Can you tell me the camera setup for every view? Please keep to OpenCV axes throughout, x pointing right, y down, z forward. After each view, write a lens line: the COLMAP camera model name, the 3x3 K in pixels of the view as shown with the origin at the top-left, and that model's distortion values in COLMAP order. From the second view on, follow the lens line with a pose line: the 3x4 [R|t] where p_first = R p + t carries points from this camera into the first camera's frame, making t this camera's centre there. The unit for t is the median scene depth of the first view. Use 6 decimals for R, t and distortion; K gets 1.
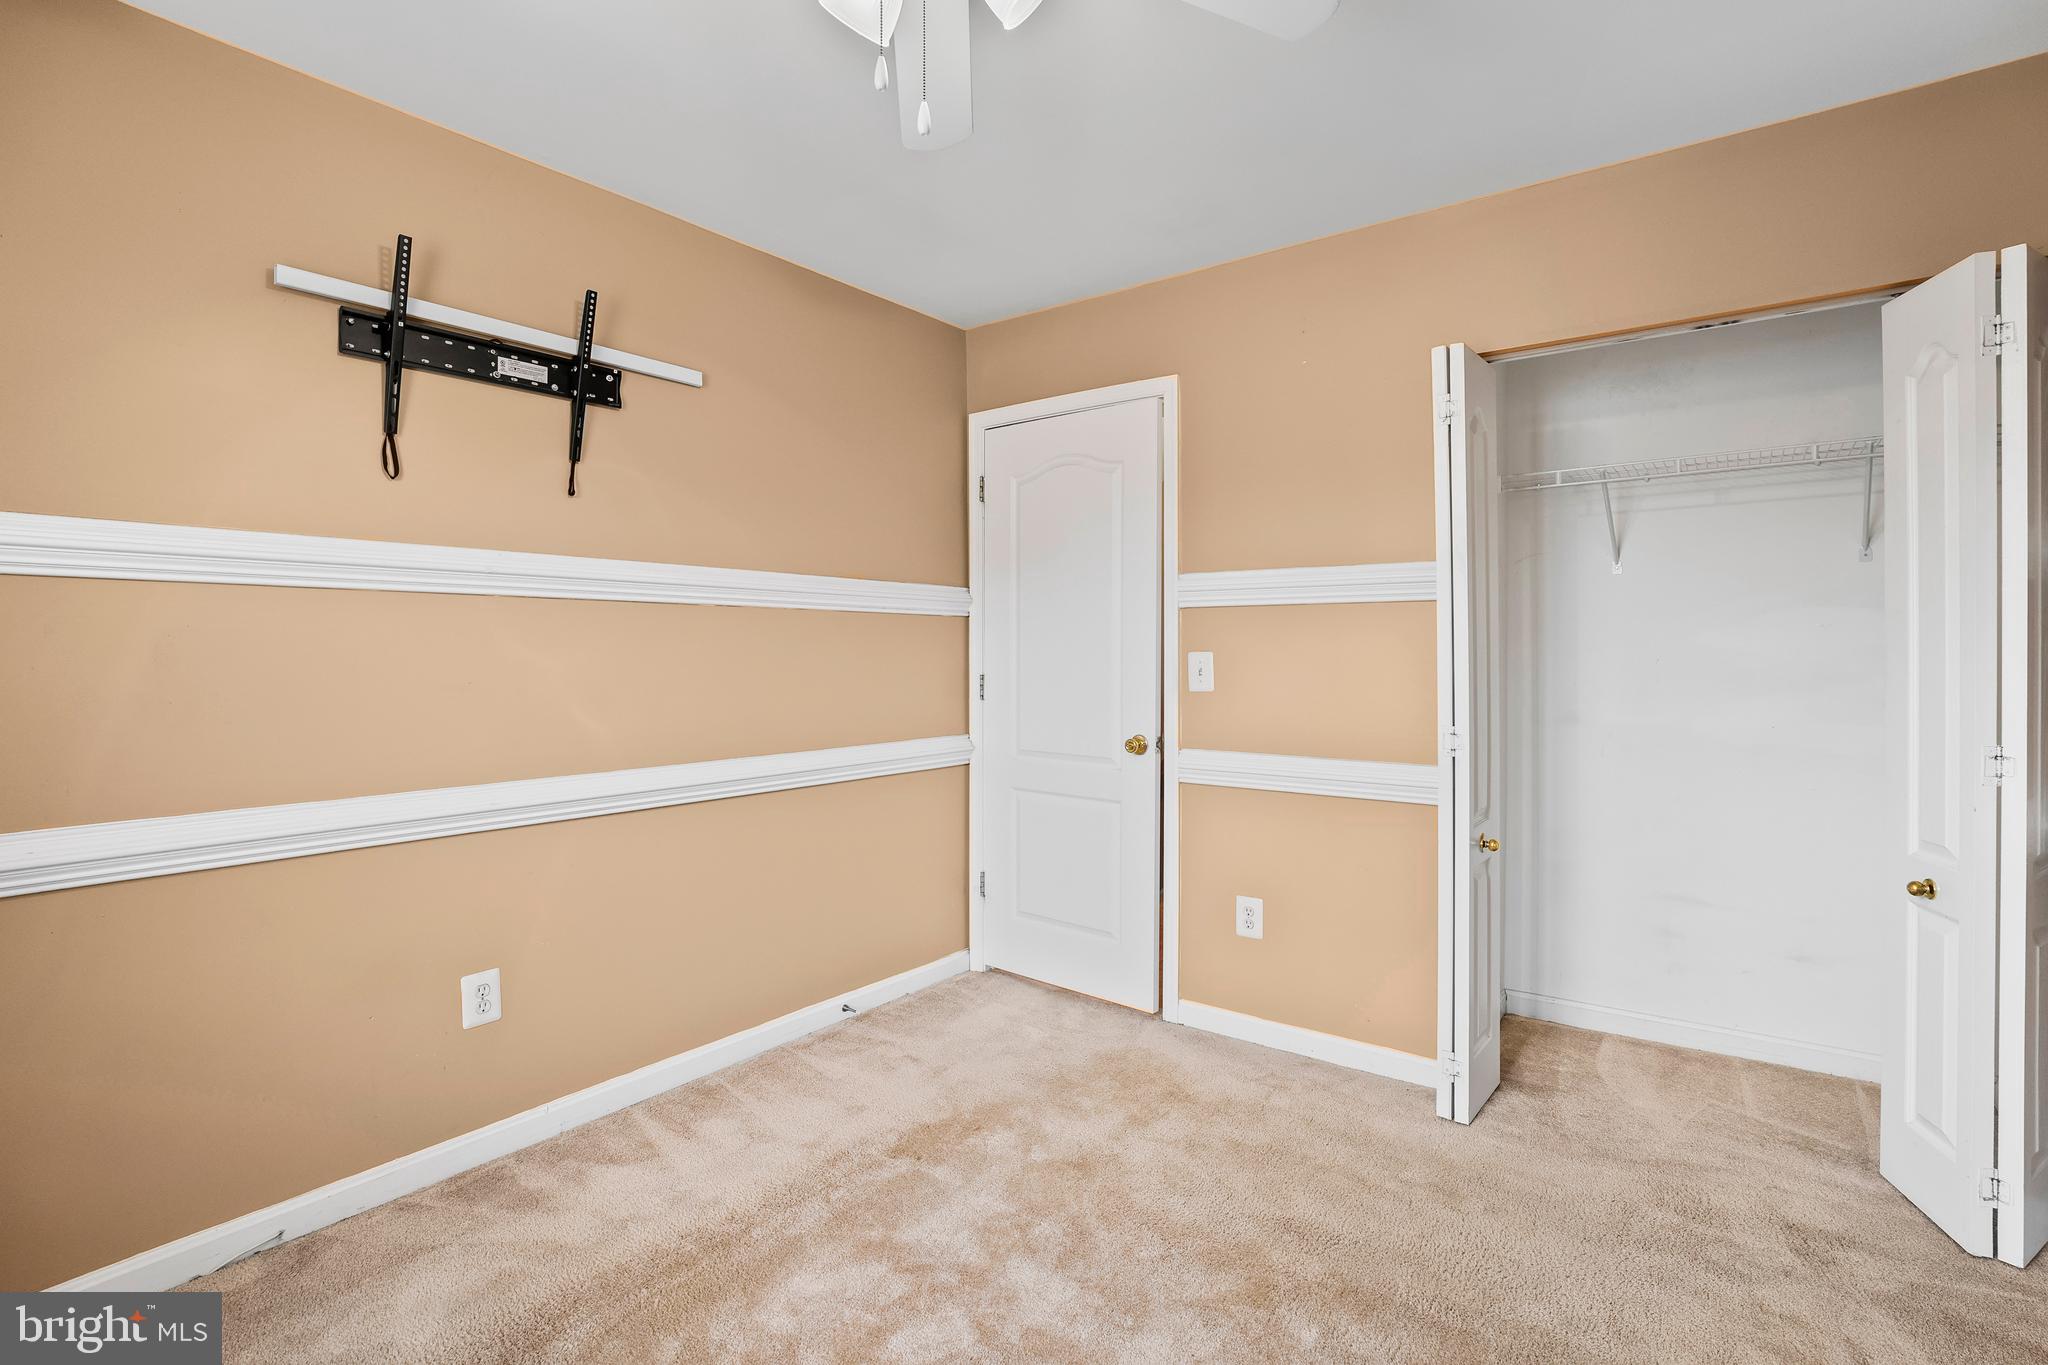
lens RADIAL K [[966.8, 0, 1035.0], [0, 966.8, 667.7], [0, 0, 1]] dist [-0.052786, 0.018195]
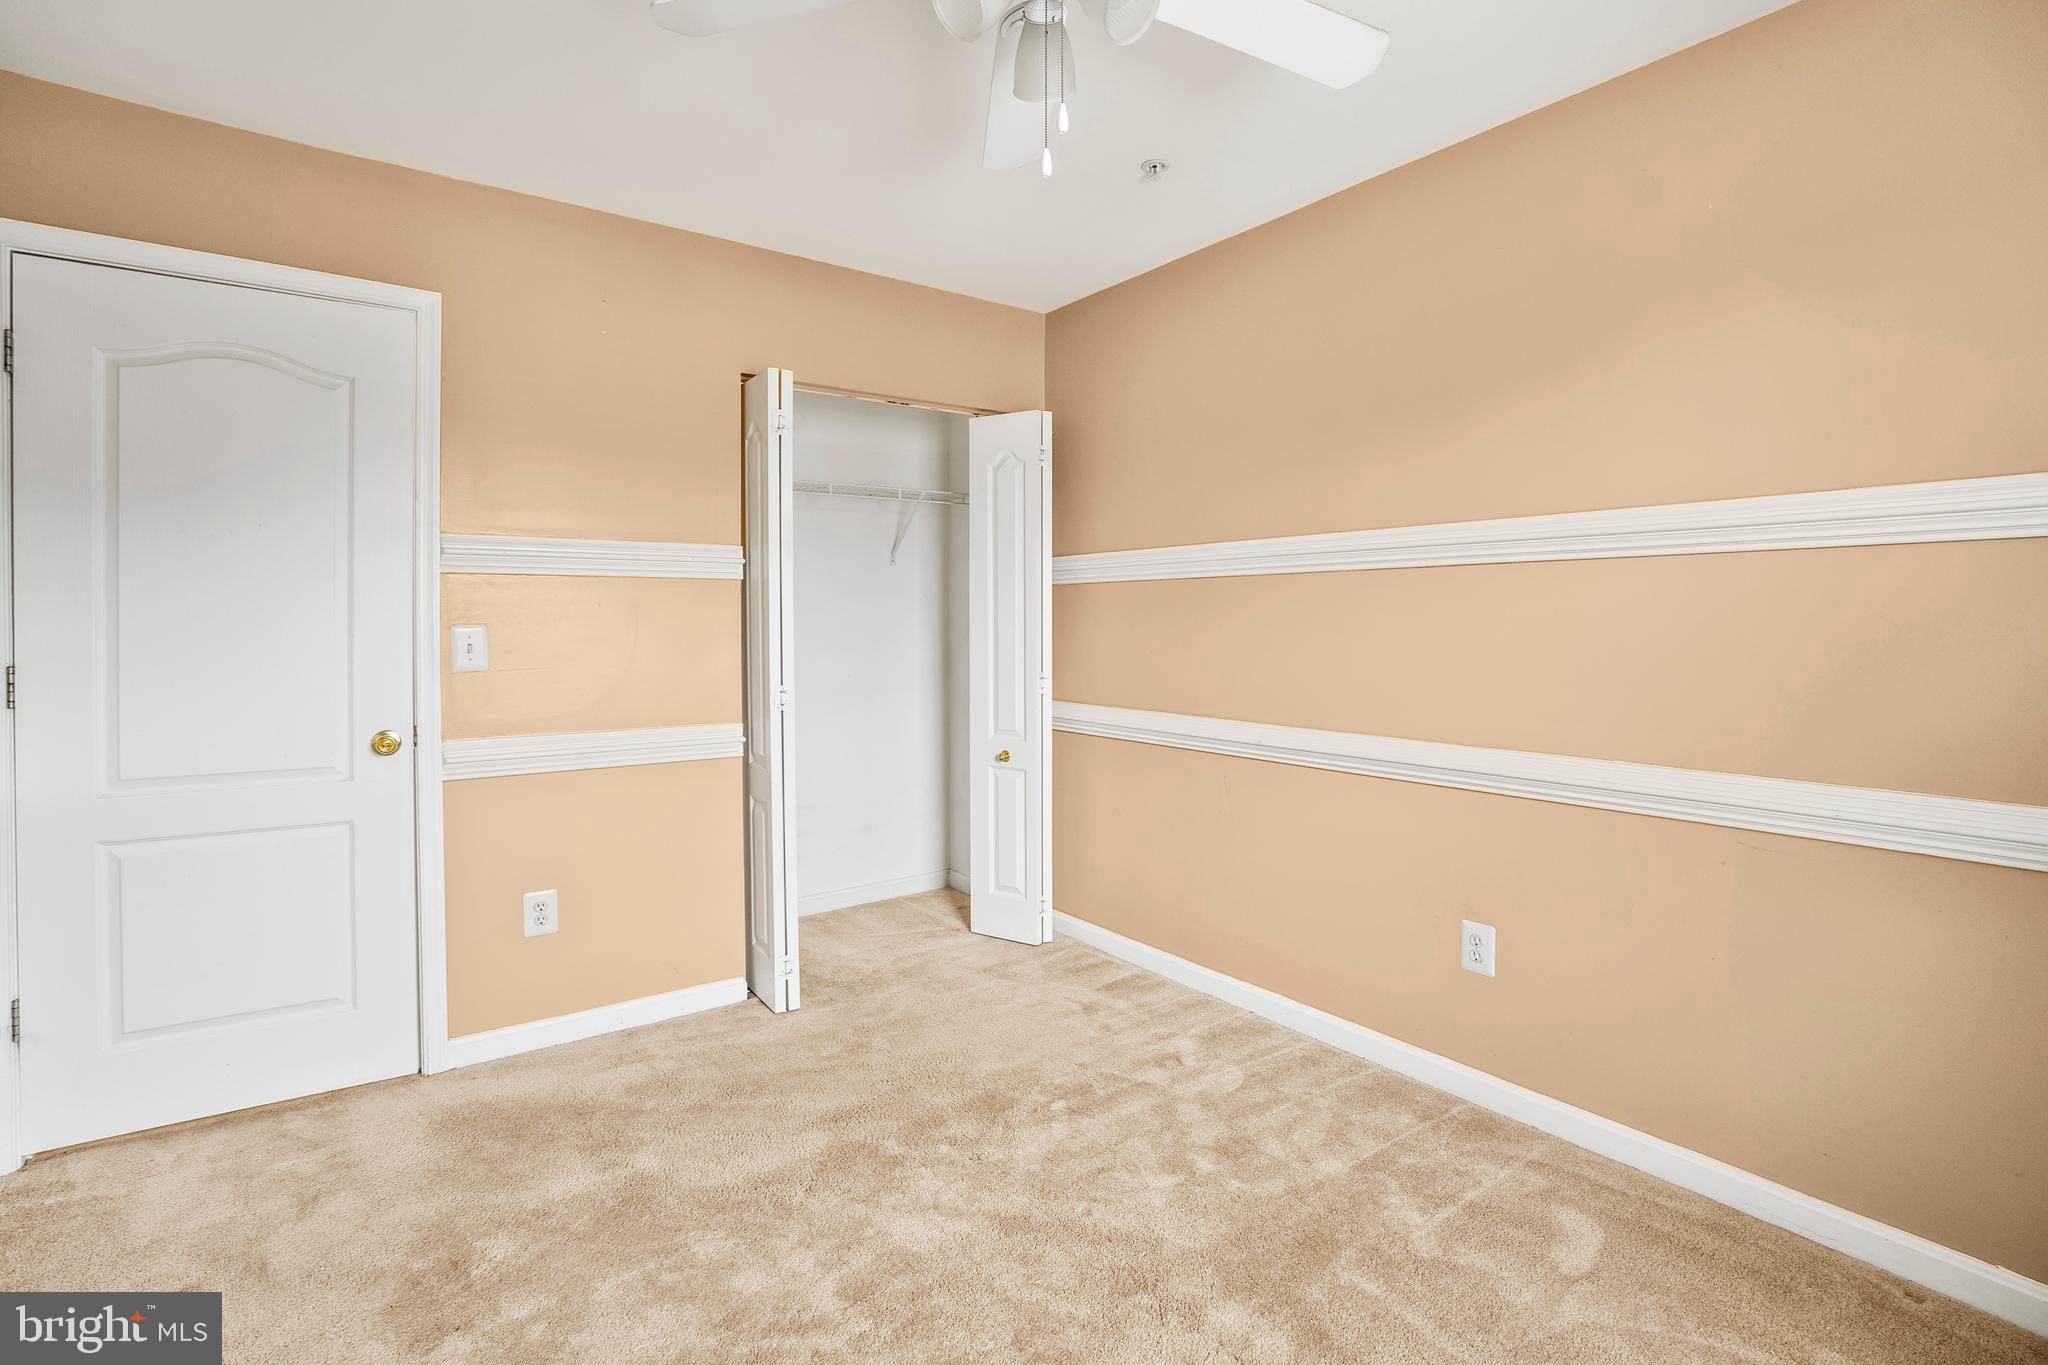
lens RADIAL K [[962.0, 0, 1026.7], [0, 962.0, 645.0], [0, 0, 1]] dist [-0.048784, 0.015436]
pose [[0.273928, -0.020667, 0.961528, -0.553844], [0.020594, 0.999666, 0.015620, -0.001952], [-0.961530, 0.015523, 0.274262, 0.319358]]
